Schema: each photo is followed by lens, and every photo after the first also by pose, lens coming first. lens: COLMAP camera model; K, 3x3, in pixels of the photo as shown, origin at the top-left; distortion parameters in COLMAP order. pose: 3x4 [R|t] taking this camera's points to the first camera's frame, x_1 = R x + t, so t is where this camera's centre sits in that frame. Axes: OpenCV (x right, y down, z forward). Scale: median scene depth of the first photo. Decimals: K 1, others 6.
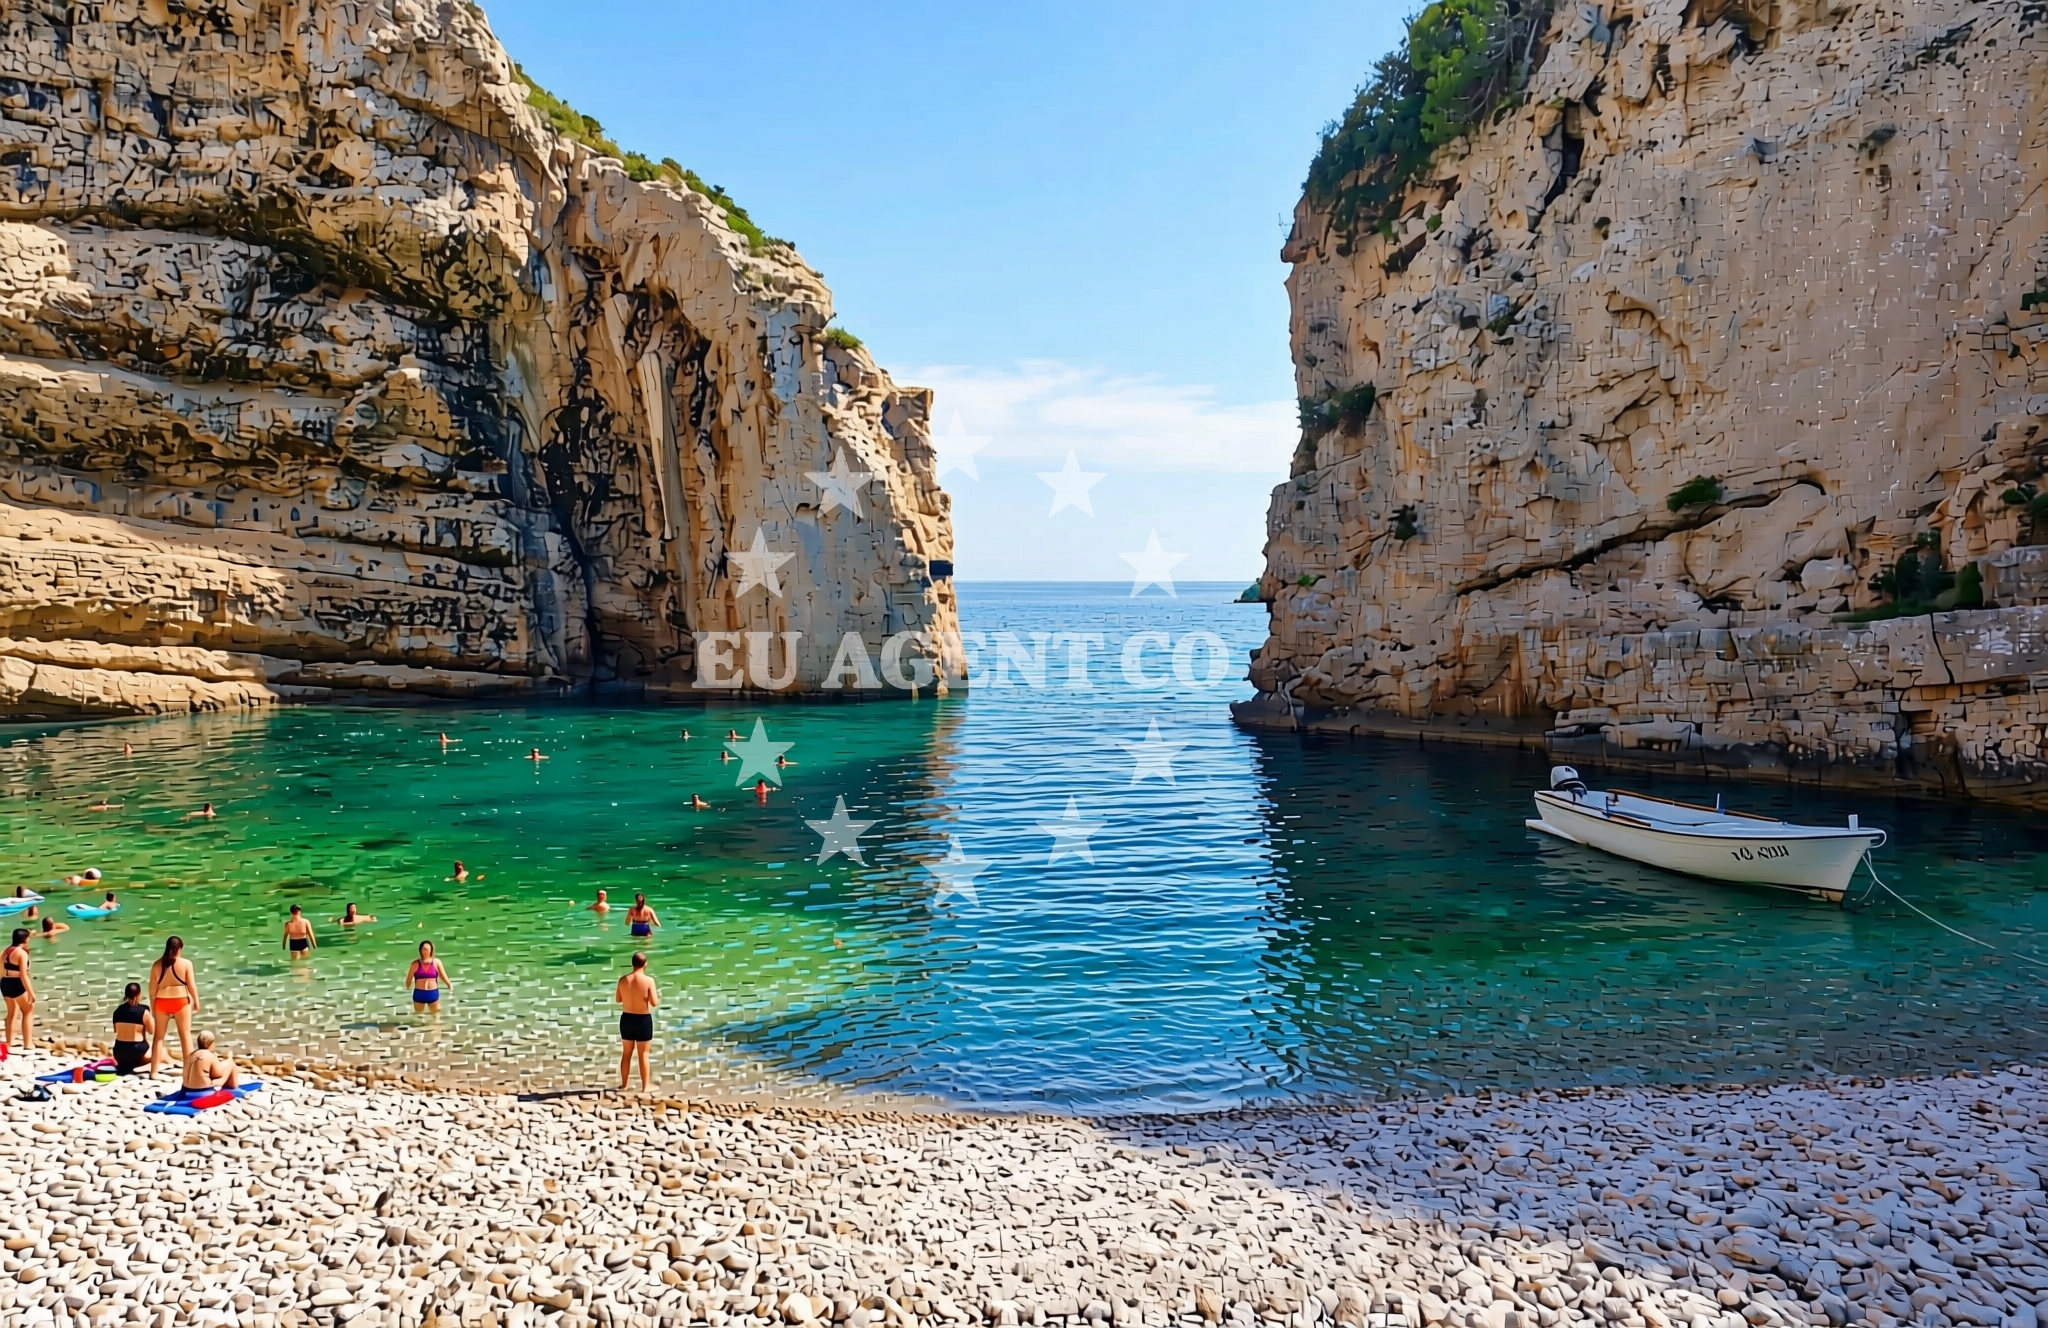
lens RADIAL K [[1309.9, 0, 1016.4], [0, 1309.9, 599.0], [0, 0, 1]] dist [0.013248, -0.008086]
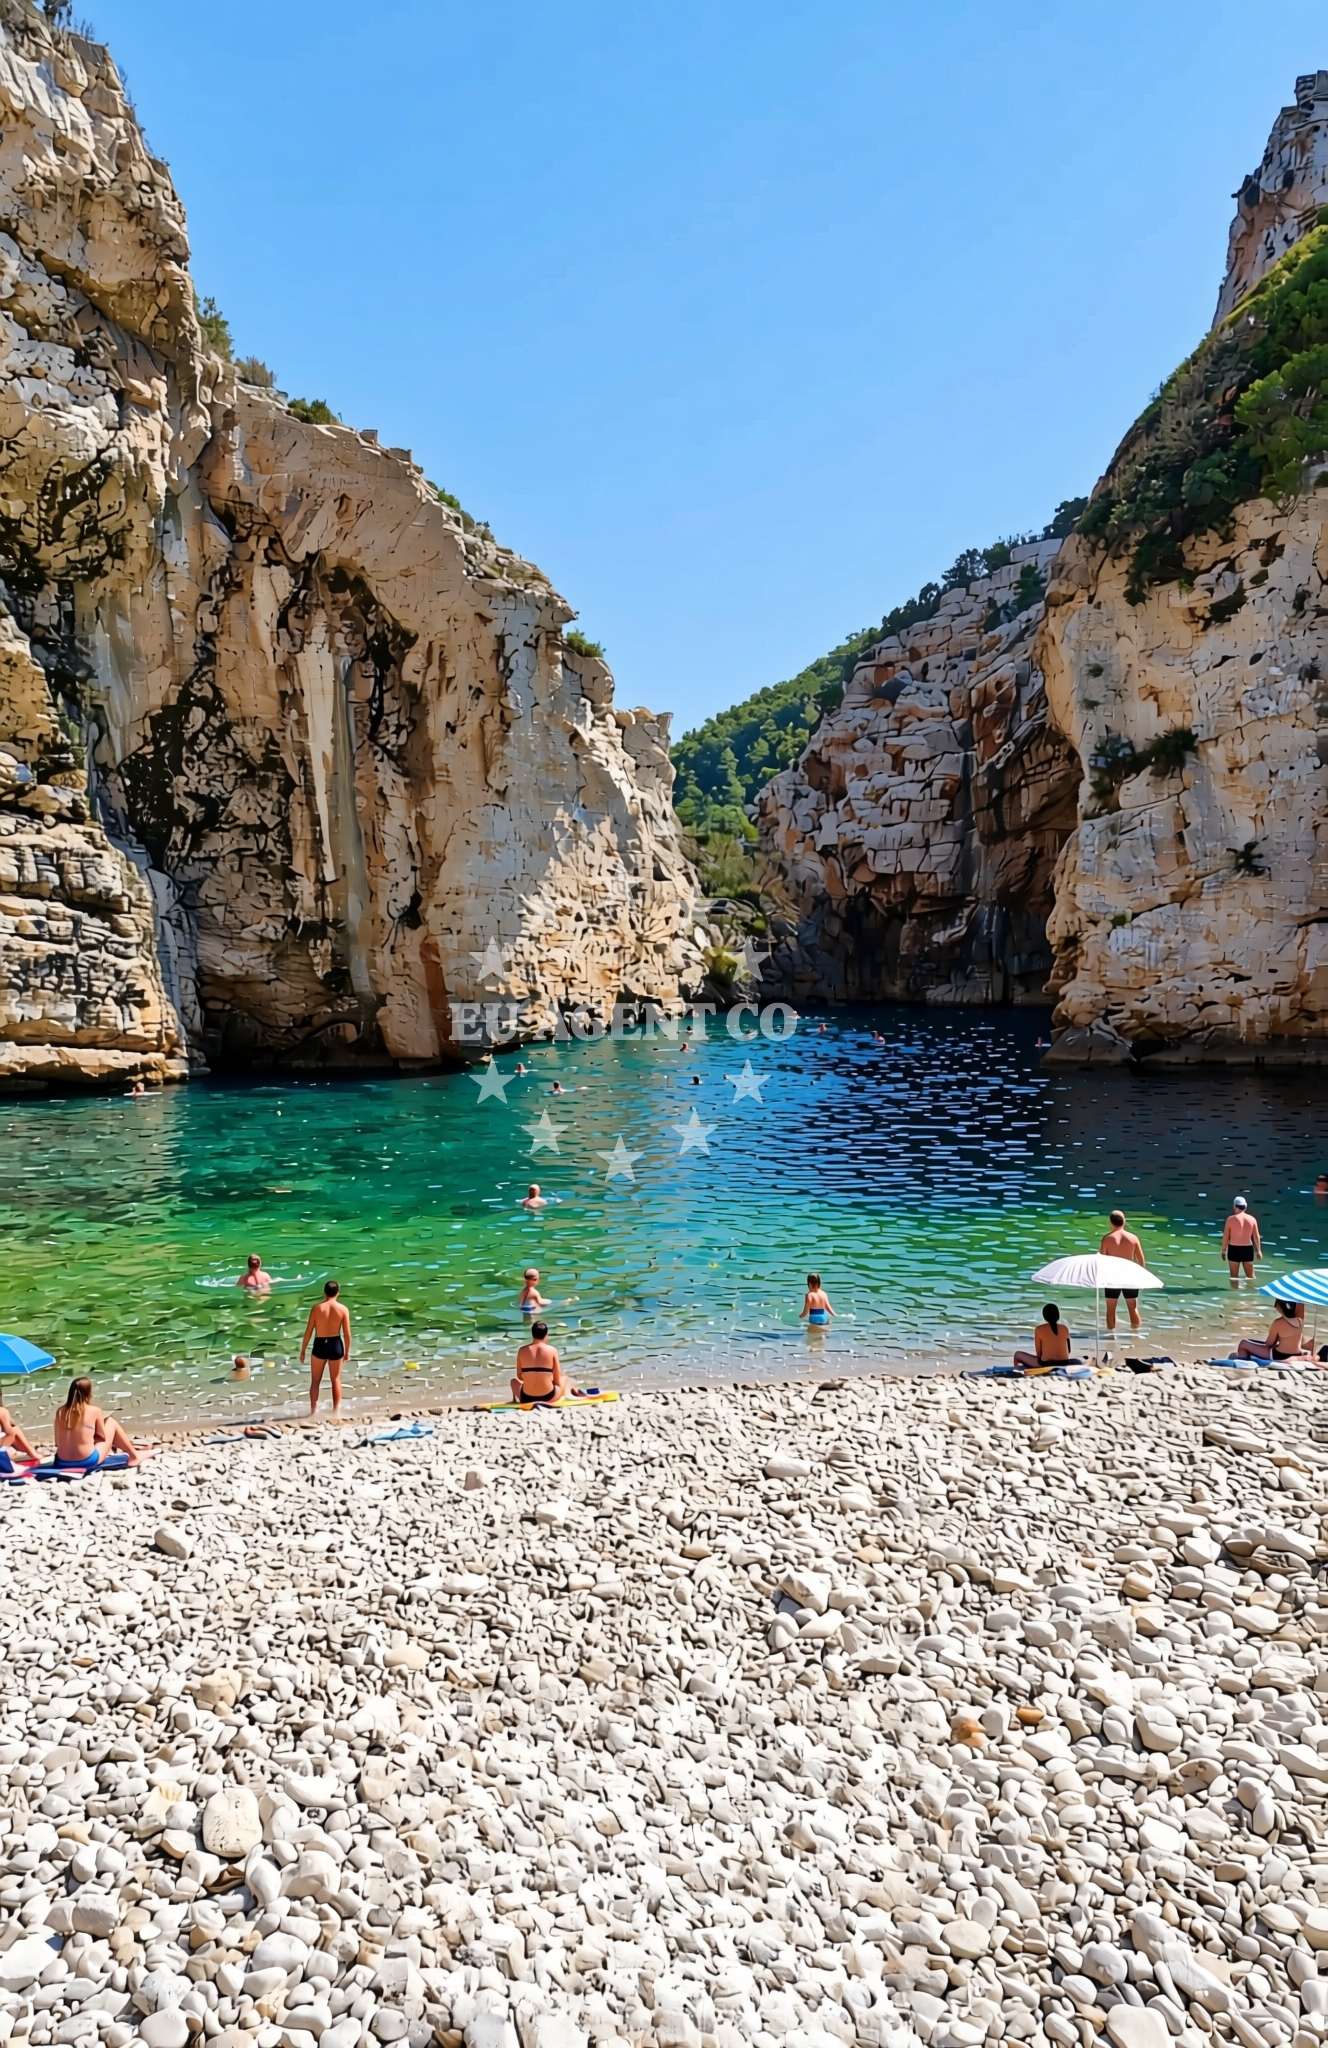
lens RADIAL K [[1443.0, 0, 654.5], [0, 1443.0, 1077.2], [0, 0, 1]] dist [-0.001642, 0.007160]
pose [[0.903046, -0.046626, 0.427006, -0.504969], [0.020660, 0.997655, 0.065245, 0.024177], [-0.429047, -0.050097, 0.901892, 0.107092]]
